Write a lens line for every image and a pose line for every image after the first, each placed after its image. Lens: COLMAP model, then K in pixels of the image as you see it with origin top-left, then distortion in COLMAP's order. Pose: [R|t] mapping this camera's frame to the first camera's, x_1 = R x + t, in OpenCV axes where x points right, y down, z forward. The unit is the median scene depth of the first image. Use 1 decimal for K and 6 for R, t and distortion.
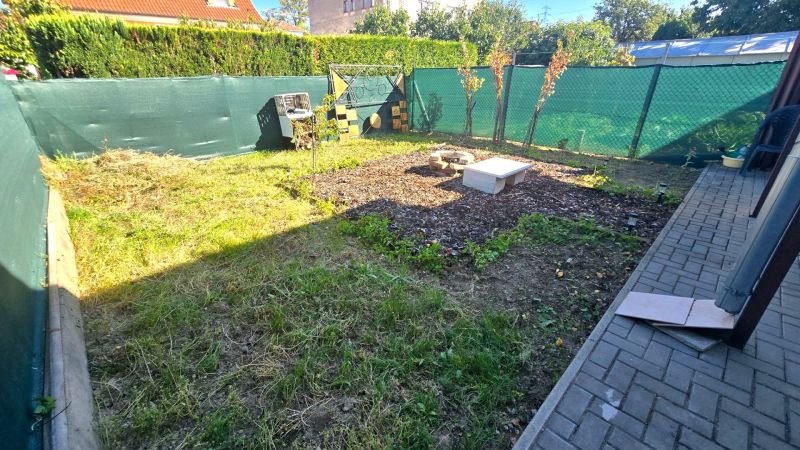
lens RADIAL K [[326.1, 0, 399.7], [0, 326.1, 226.5], [0, 0, 1]] dist [-0.002725, -0.000328]
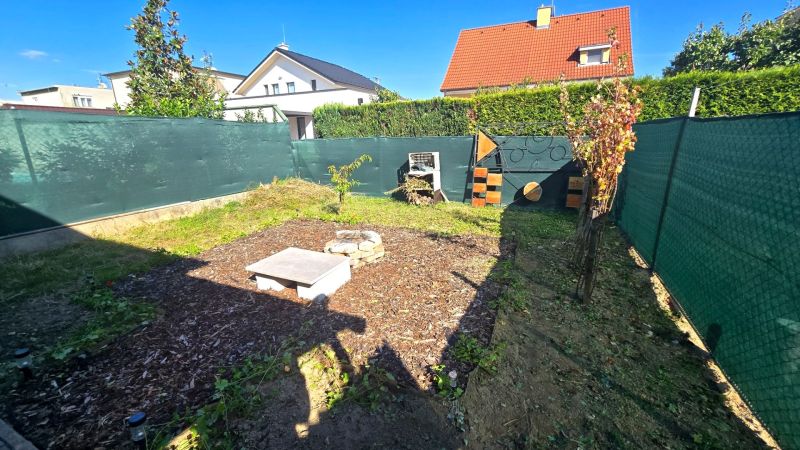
lens RADIAL K [[326.1, 0, 400.7], [0, 326.1, 220.7], [0, 0, 1]] dist [-0.002725, -0.000328]
pose [[0.372089, 0.232503, -0.898606, 0.696845], [-0.378449, 0.921996, 0.081849, -0.286025], [0.847541, 0.309621, 0.431055, 0.601525]]
